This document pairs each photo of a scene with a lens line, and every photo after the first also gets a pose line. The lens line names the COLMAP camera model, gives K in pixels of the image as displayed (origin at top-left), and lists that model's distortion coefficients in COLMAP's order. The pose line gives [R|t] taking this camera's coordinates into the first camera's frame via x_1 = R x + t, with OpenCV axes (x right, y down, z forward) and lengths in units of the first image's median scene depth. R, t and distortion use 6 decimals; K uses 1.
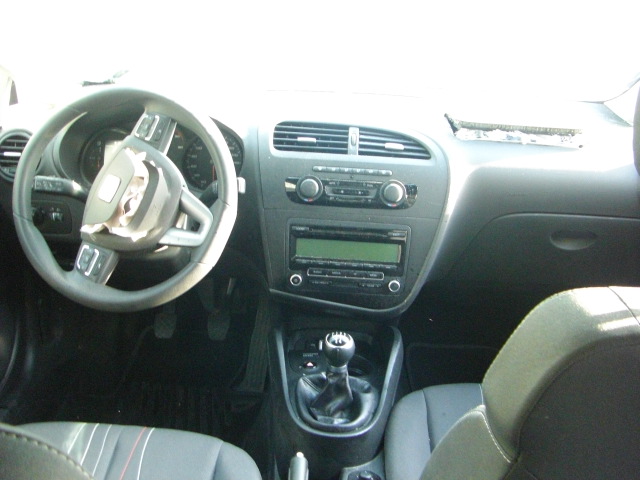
lens RADIAL K [[730.6, 0, 320.0], [0, 730.6, 240.0], [0, 0, 1]] dist [-0.198694, 0.150562]
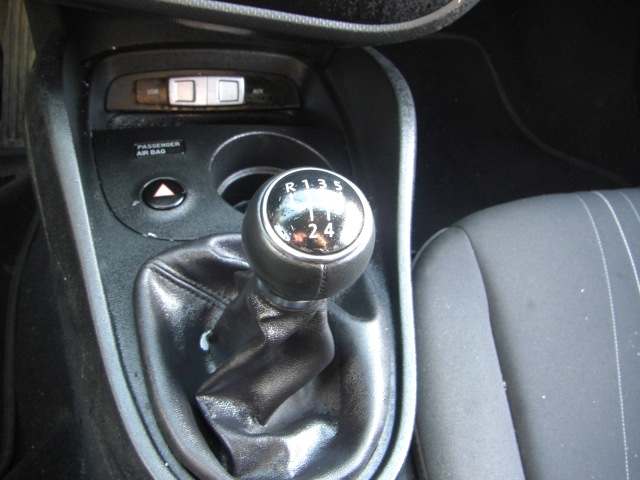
lens RADIAL K [[730.6, 0, 320.0], [0, 730.6, 240.0], [0, 0, 1]] dist [-0.198694, 0.150562]
pose [[0.964391, -0.094250, 0.247116, -0.029463], [-0.039175, 0.873138, 0.485897, 0.027127], [-0.261562, -0.478275, 0.838354, 0.717655]]
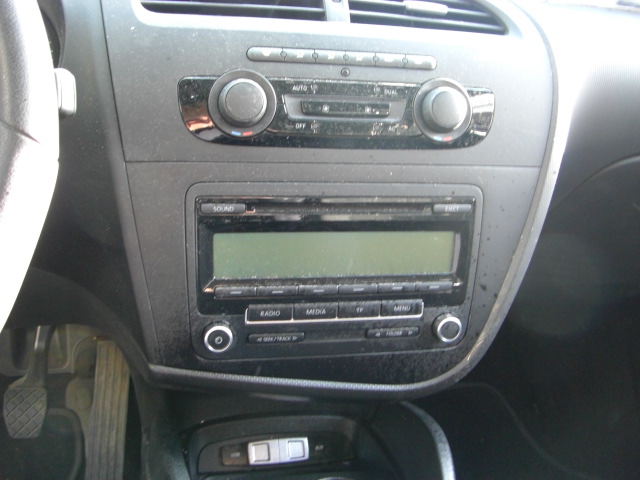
lens RADIAL K [[730.6, 0, 320.0], [0, 730.6, 240.0], [0, 0, 1]] dist [-0.198694, 0.150562]
pose [[0.964742, -0.074427, 0.252453, -0.076660], [0.073679, 0.997205, 0.012429, 0.000089], [-0.252672, 0.006610, 0.967529, 0.609632]]
